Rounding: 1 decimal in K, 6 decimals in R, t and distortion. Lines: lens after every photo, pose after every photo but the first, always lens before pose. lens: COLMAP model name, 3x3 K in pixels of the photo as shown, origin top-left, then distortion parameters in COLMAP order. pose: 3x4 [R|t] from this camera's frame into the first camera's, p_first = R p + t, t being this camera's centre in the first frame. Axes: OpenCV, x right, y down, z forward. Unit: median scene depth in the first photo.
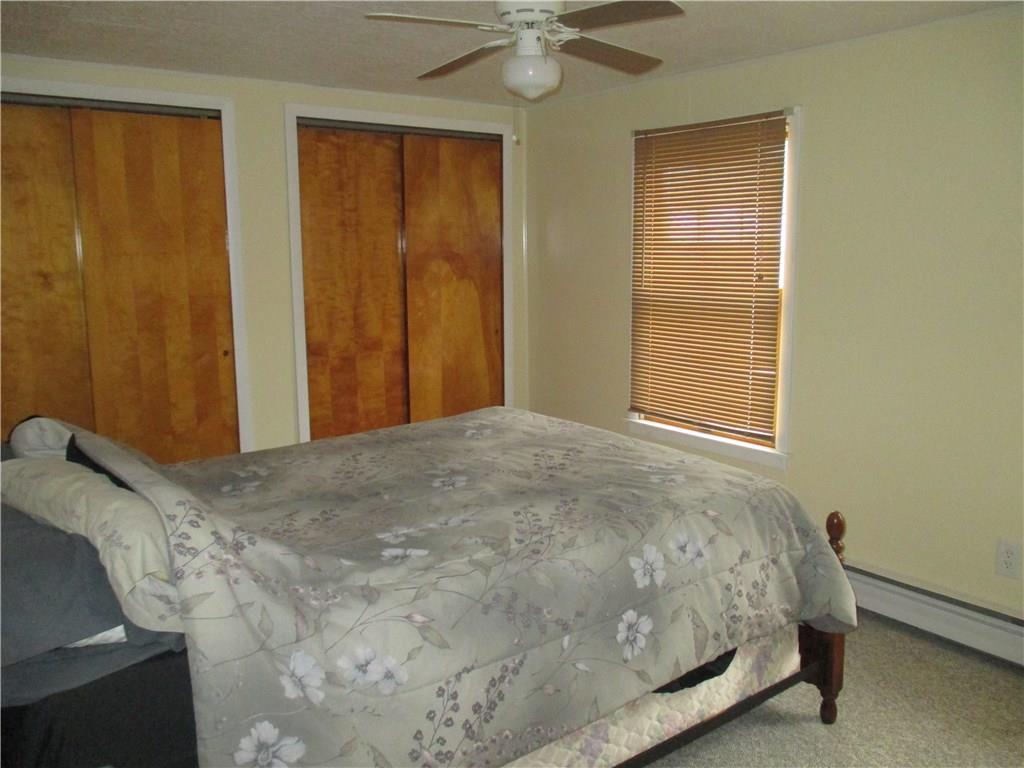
lens RADIAL K [[841.9, 0, 512.0], [0, 841.9, 384.0], [0, 0, 1]] dist [-0.035538, 0.003770]
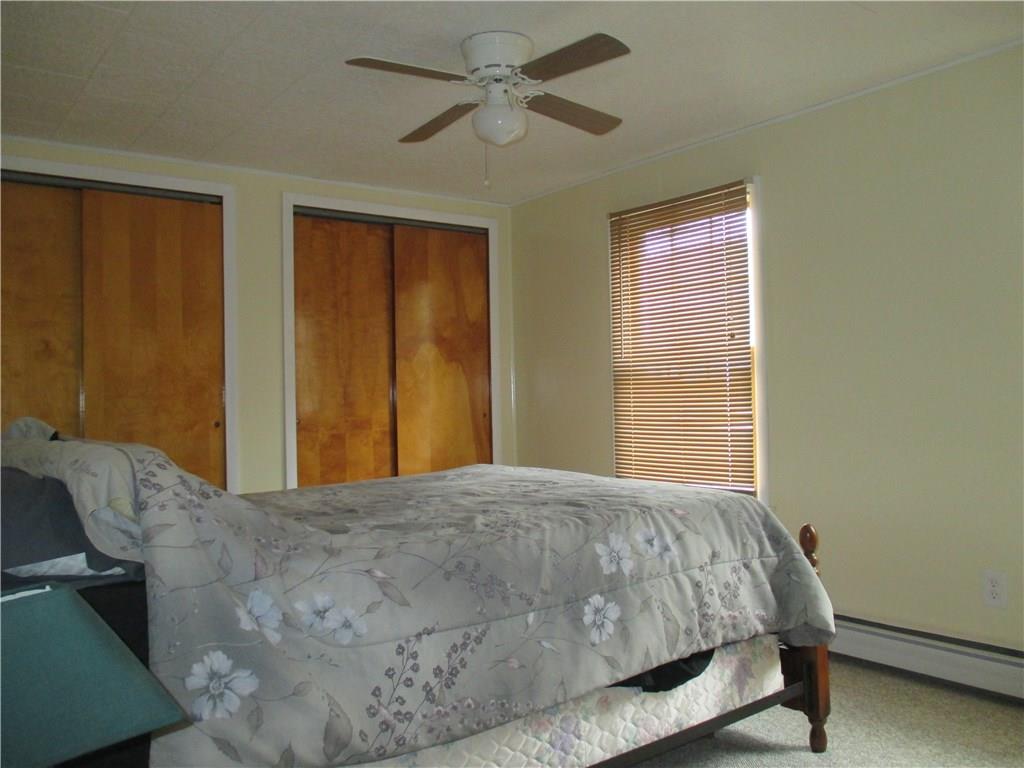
lens RADIAL K [[844.0, 0, 512.0], [0, 844.0, 384.0], [0, 0, 1]] dist [-0.035785, 0.010704]
pose [[0.999864, -0.015656, -0.005173, 0.043875], [0.014478, 0.983744, -0.178993, 0.180822], [0.007891, 0.178894, 0.983837, -0.029028]]
